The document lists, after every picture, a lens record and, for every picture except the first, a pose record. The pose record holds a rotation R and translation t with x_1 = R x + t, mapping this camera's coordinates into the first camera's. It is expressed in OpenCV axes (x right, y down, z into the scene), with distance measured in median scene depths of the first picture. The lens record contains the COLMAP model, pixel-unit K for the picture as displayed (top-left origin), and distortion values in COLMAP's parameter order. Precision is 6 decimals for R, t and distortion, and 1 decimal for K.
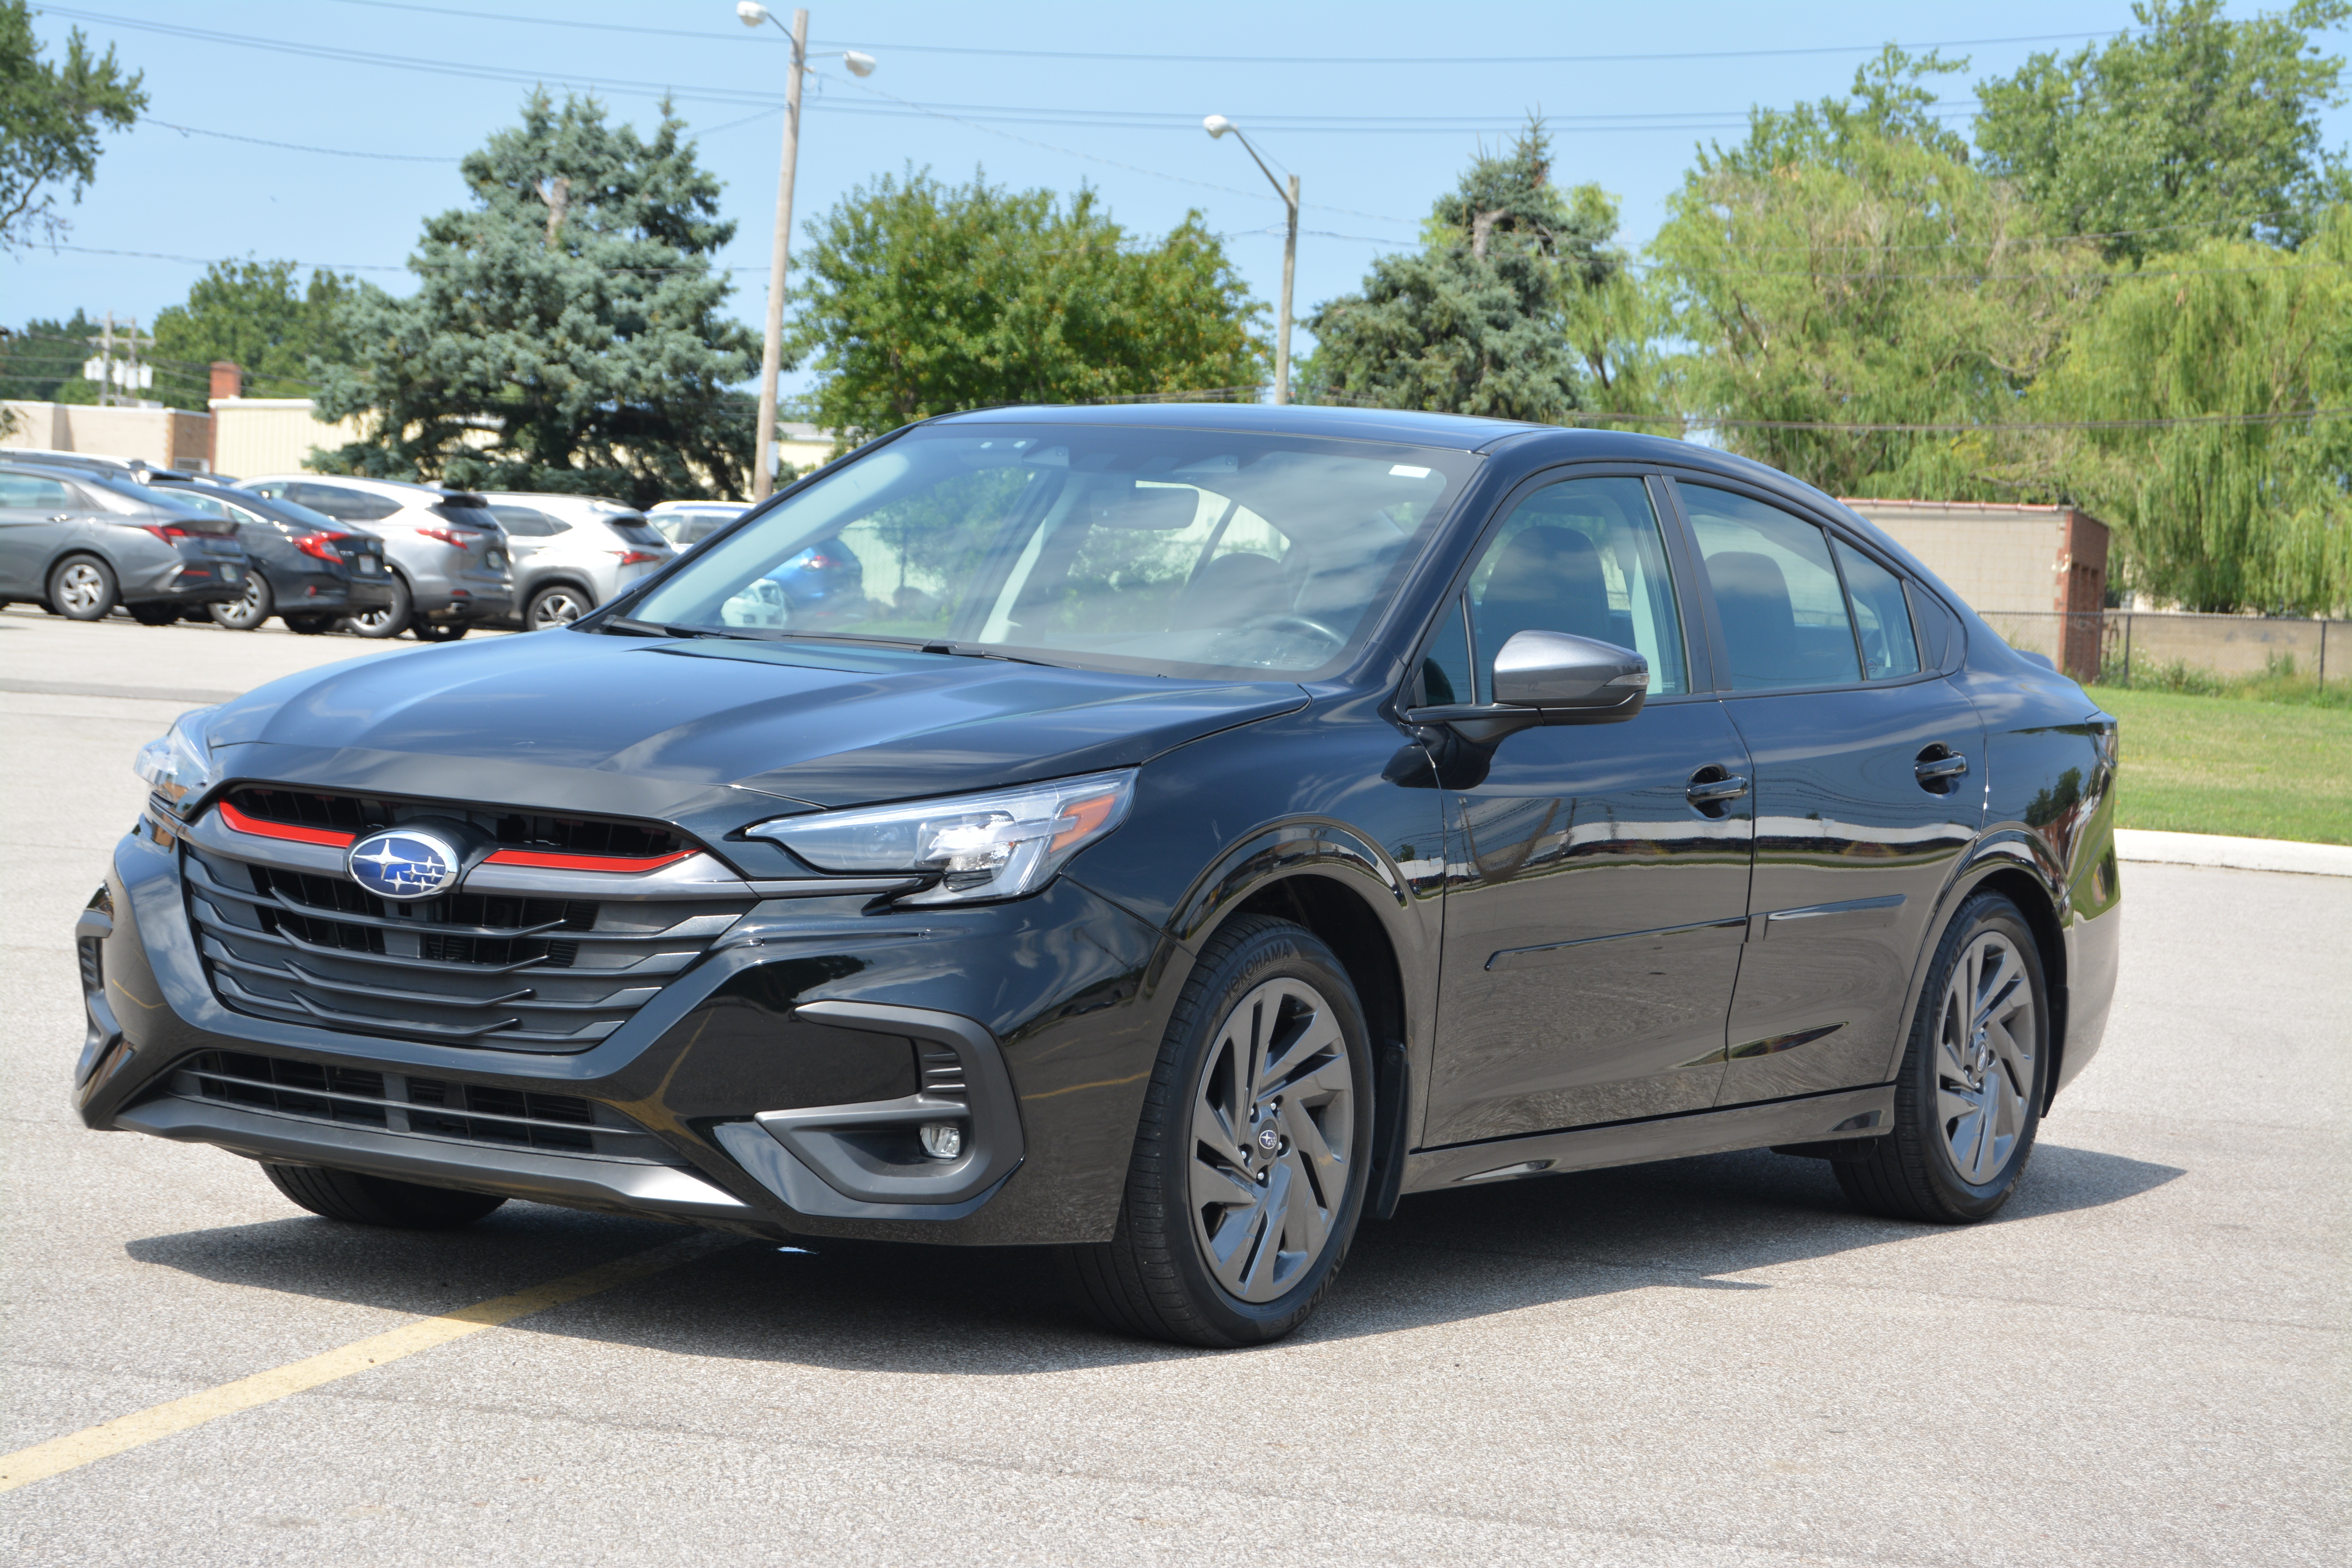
lens RADIAL K [[4850.6, 0, 1176.0], [0, 4850.6, 784.0], [0, 0, 1]] dist [0.092159, 0.187828]
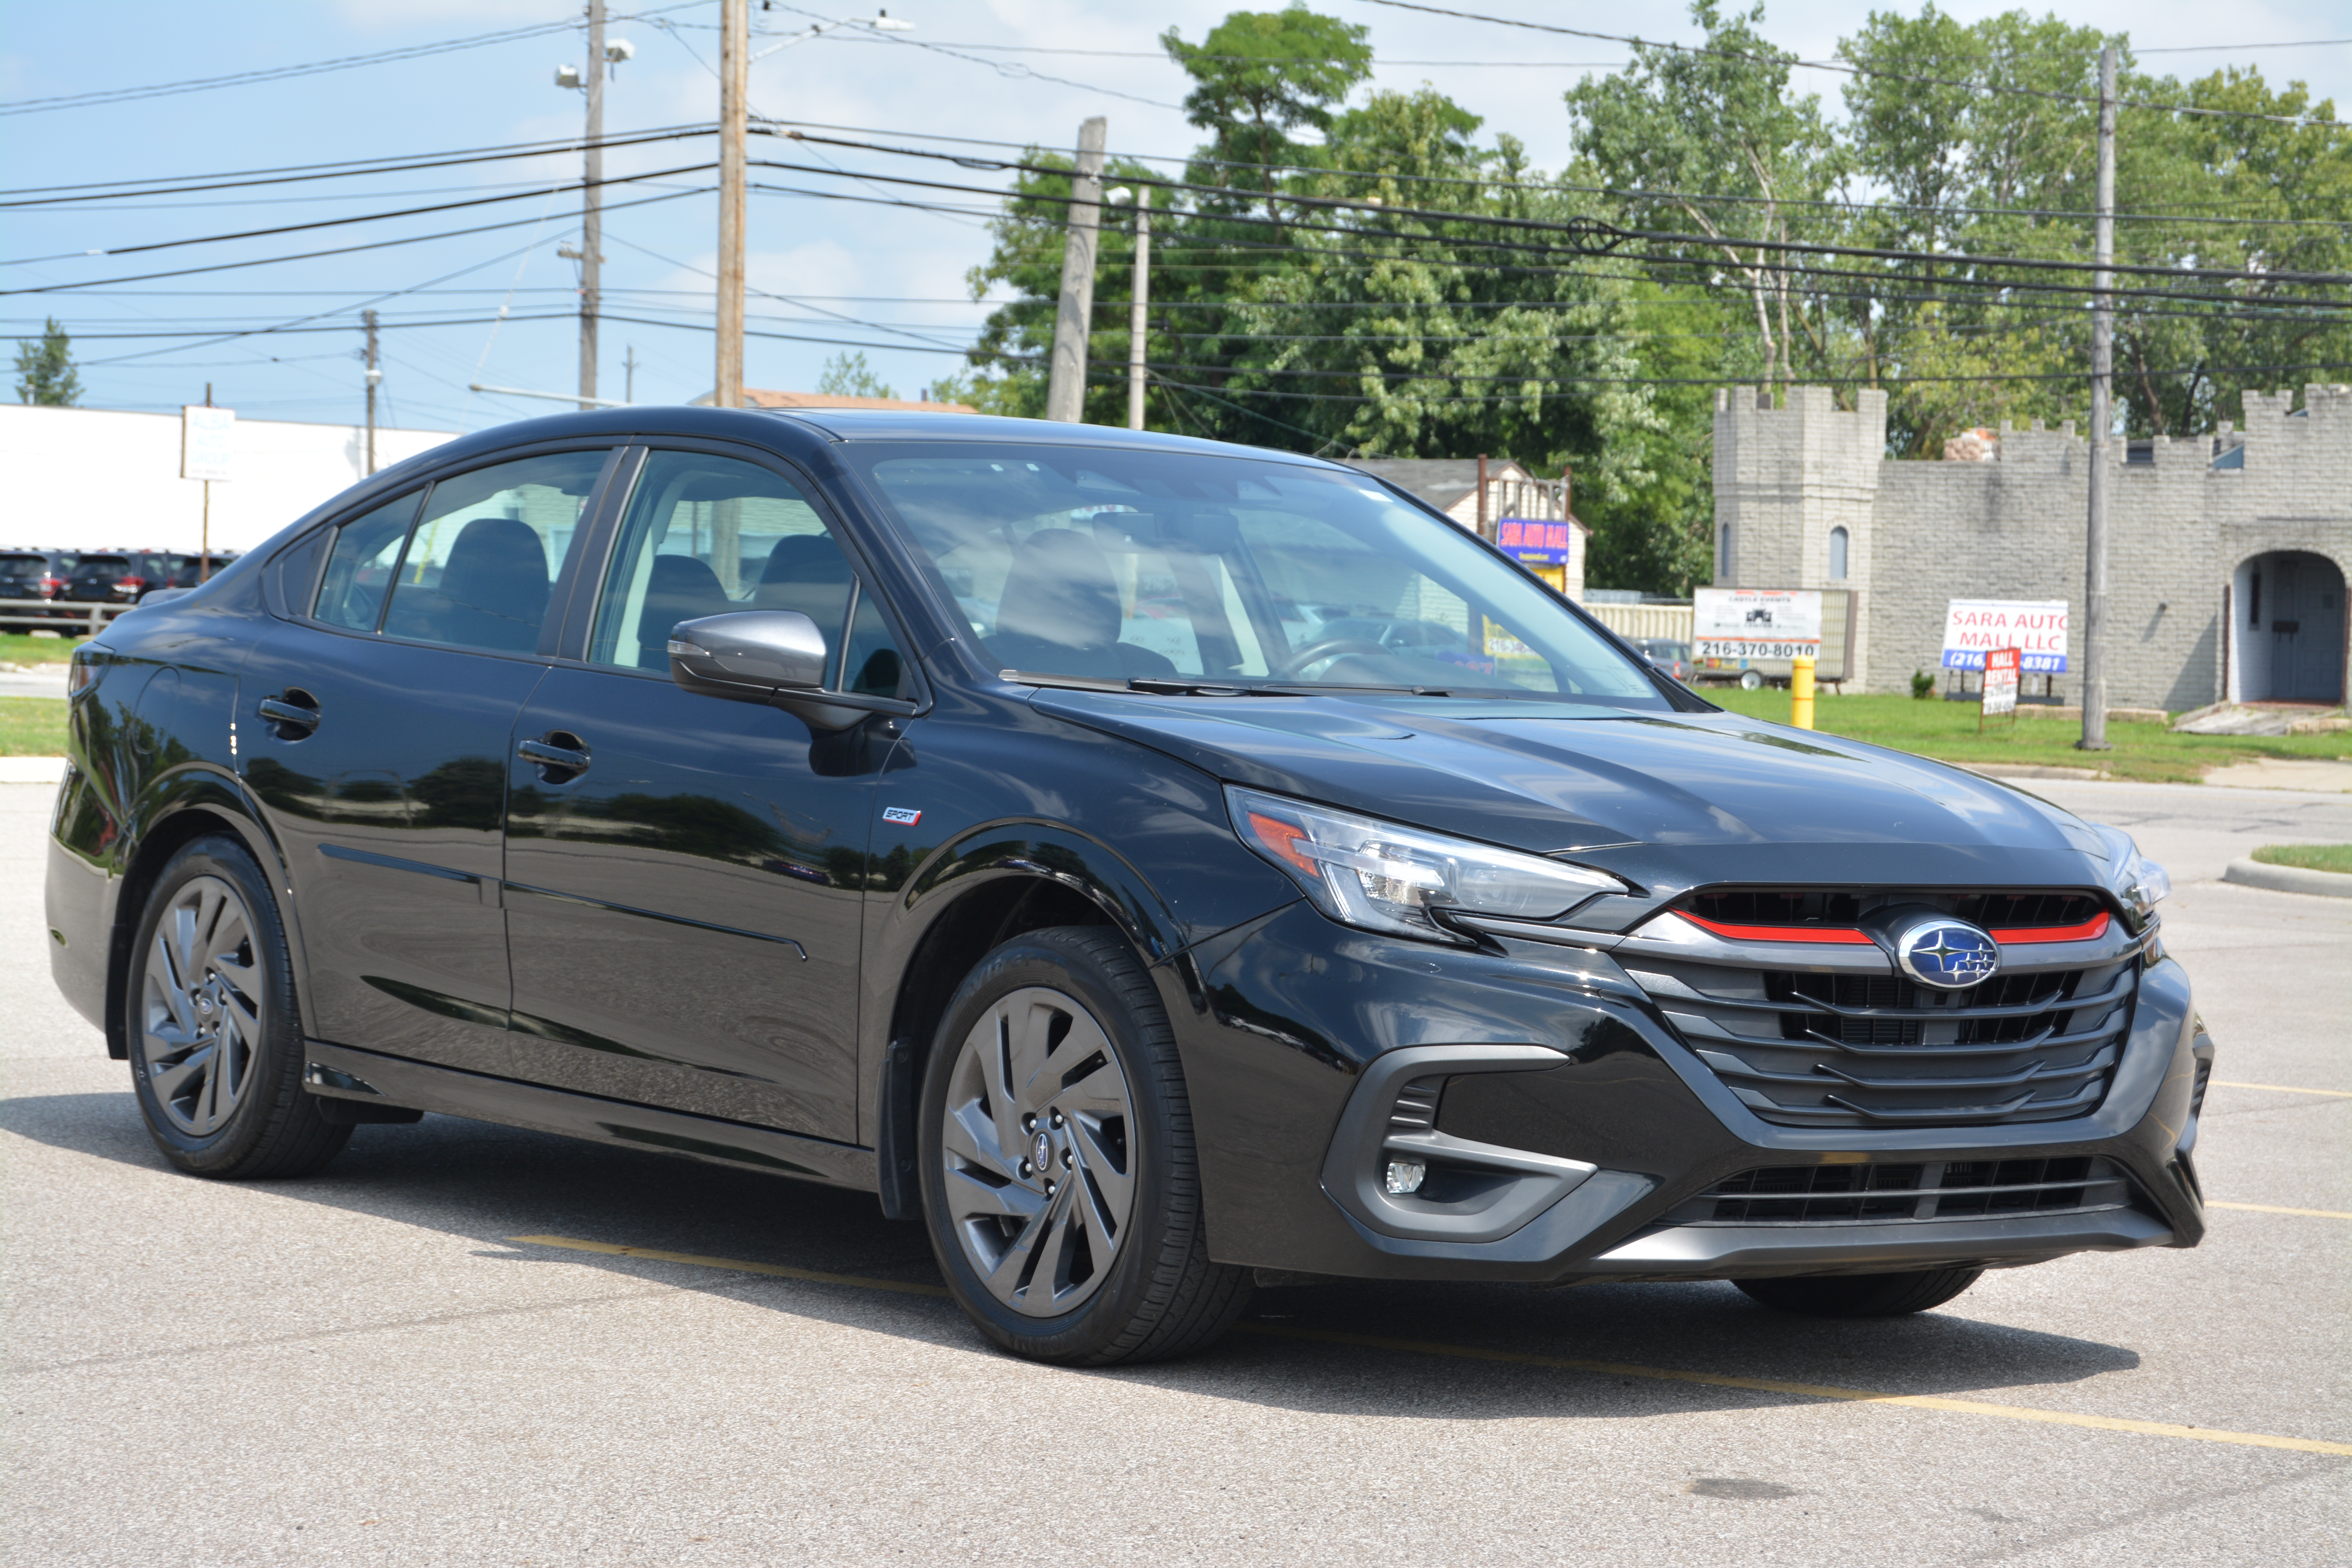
lens RADIAL K [[4850.6, 0, 1176.0], [0, 4850.6, 784.0], [0, 0, 1]] dist [0.092159, 0.187828]
pose [[0.412552, -0.070007, 0.908240, -1.138407], [0.023789, 0.997530, 0.066084, -0.089079], [-0.910623, -0.005657, 0.413199, 0.729588]]
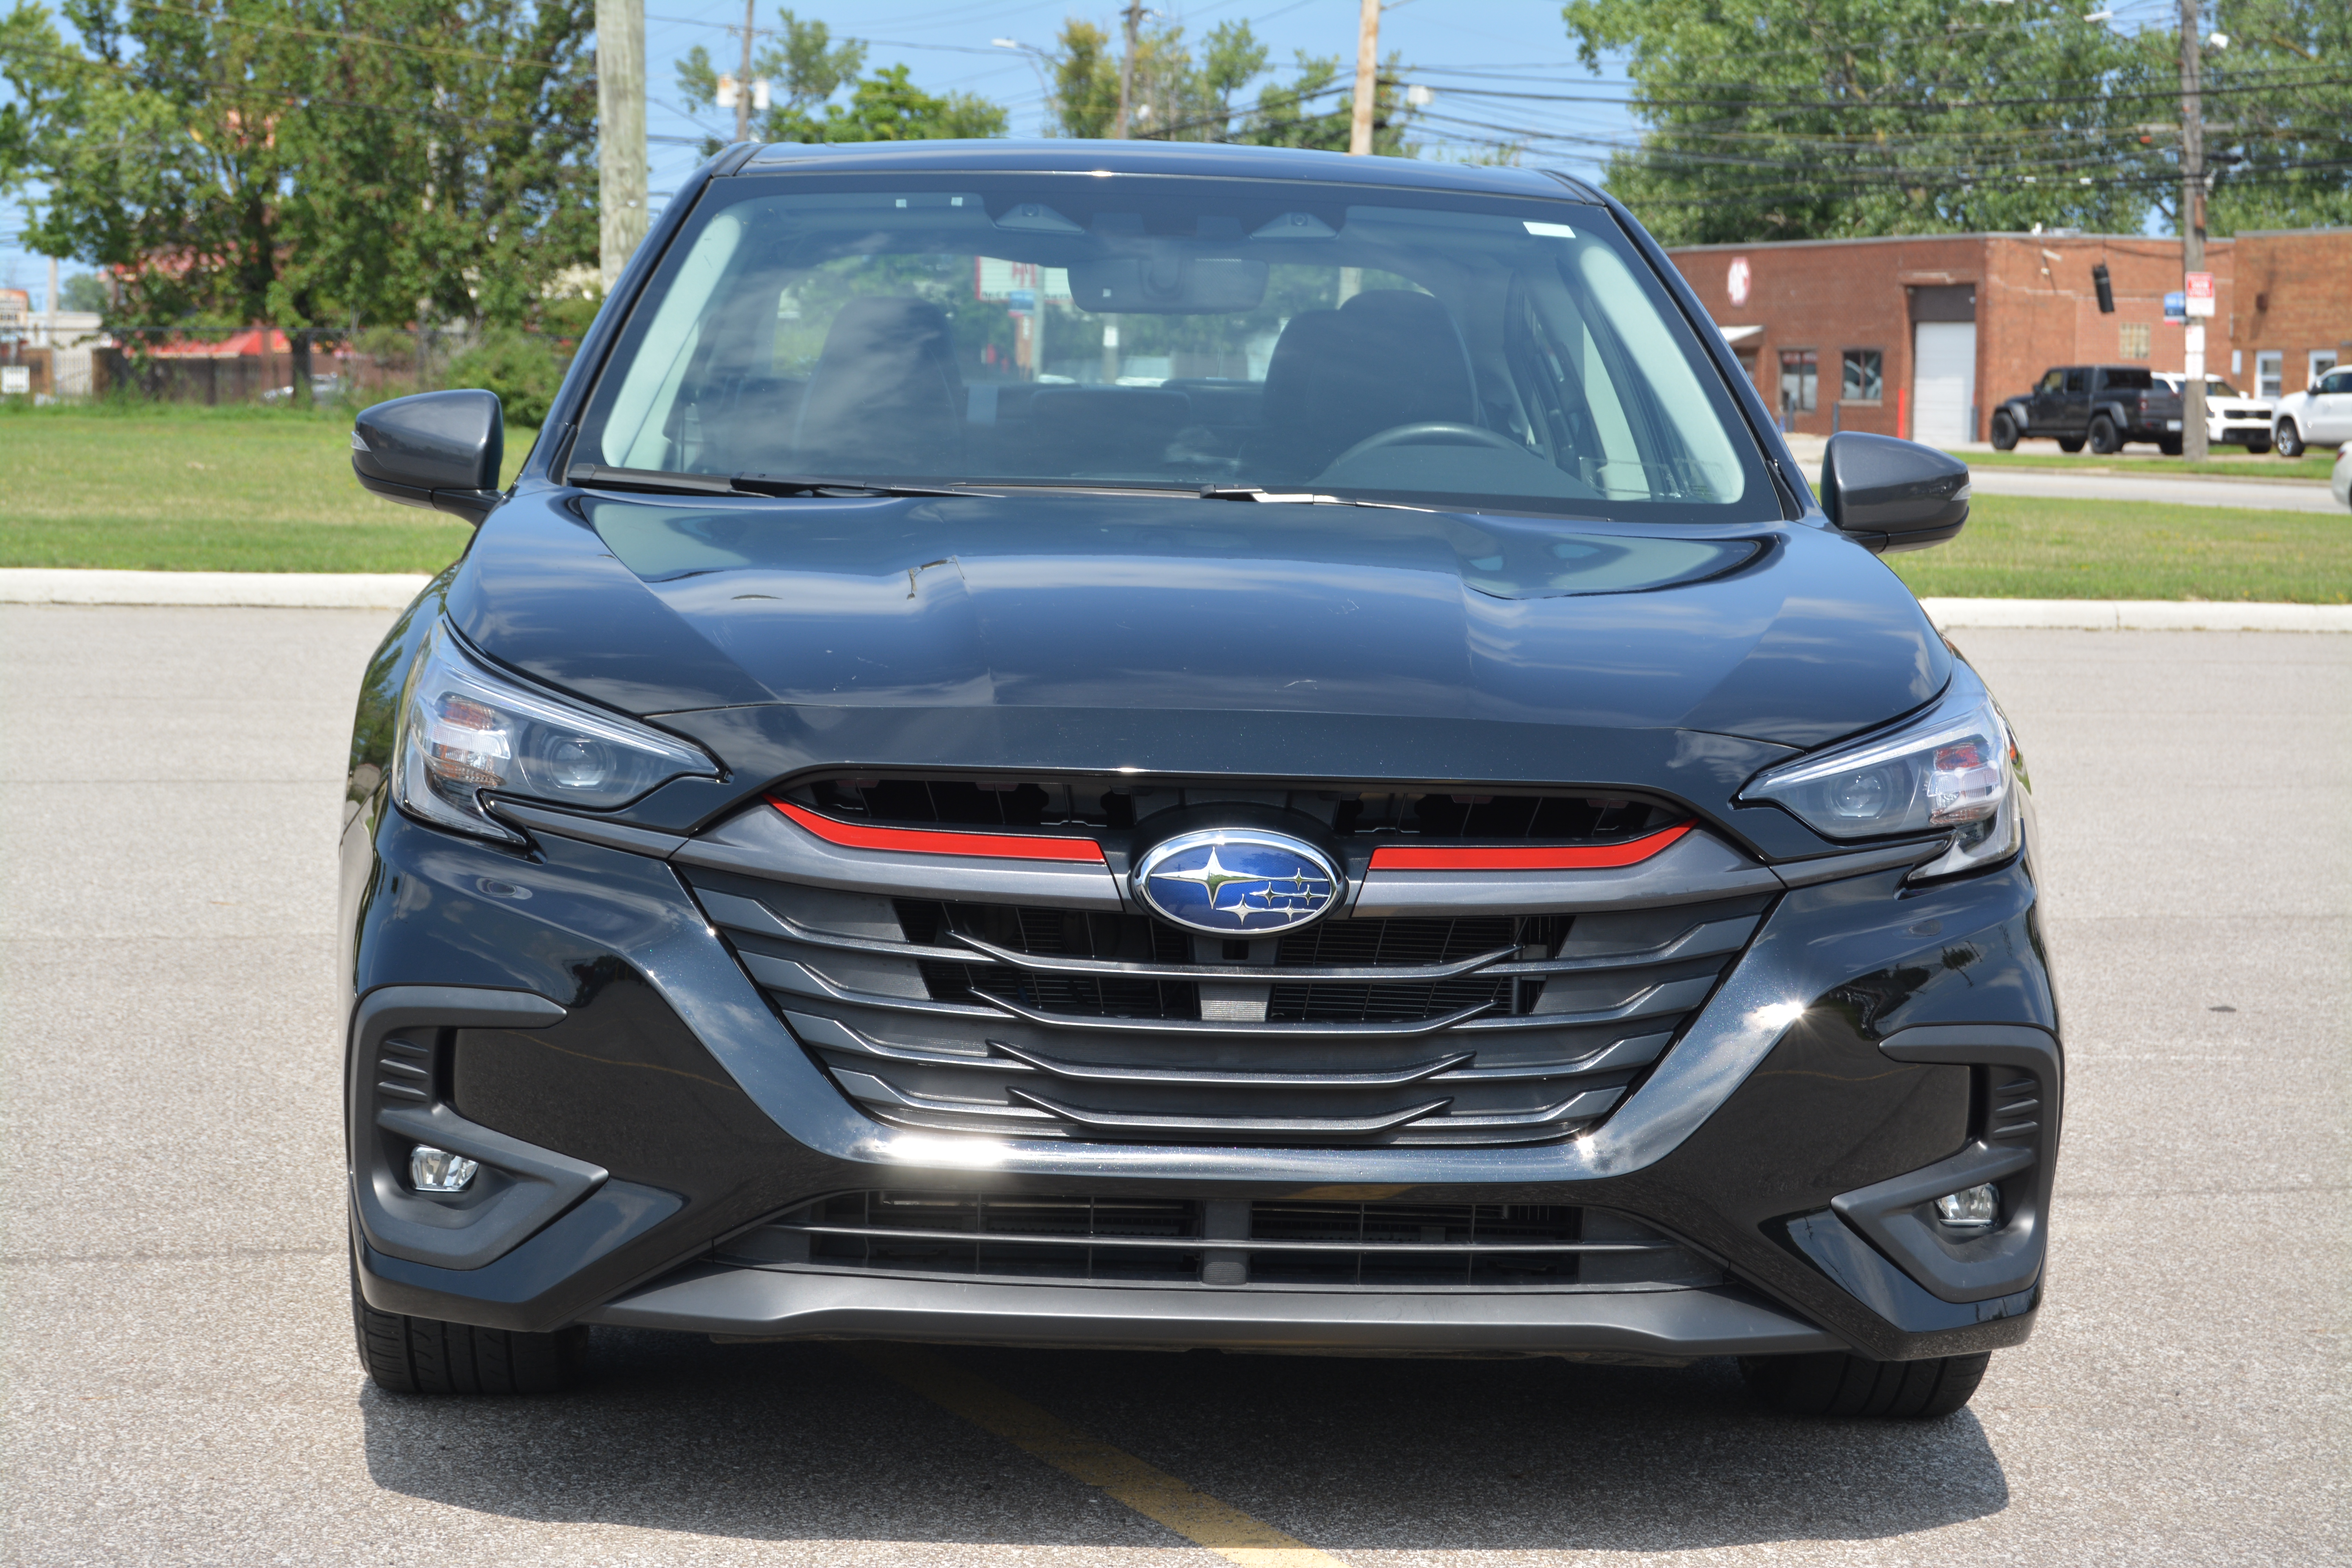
lens RADIAL K [[4850.6, 0, 1176.0], [0, 4850.6, 784.0], [0, 0, 1]] dist [0.092159, 0.187828]
pose [[0.837838, -0.079527, 0.540096, -0.517559], [0.045051, 0.996030, 0.076774, -0.047055], [-0.544057, -0.039992, 0.838094, 0.457982]]
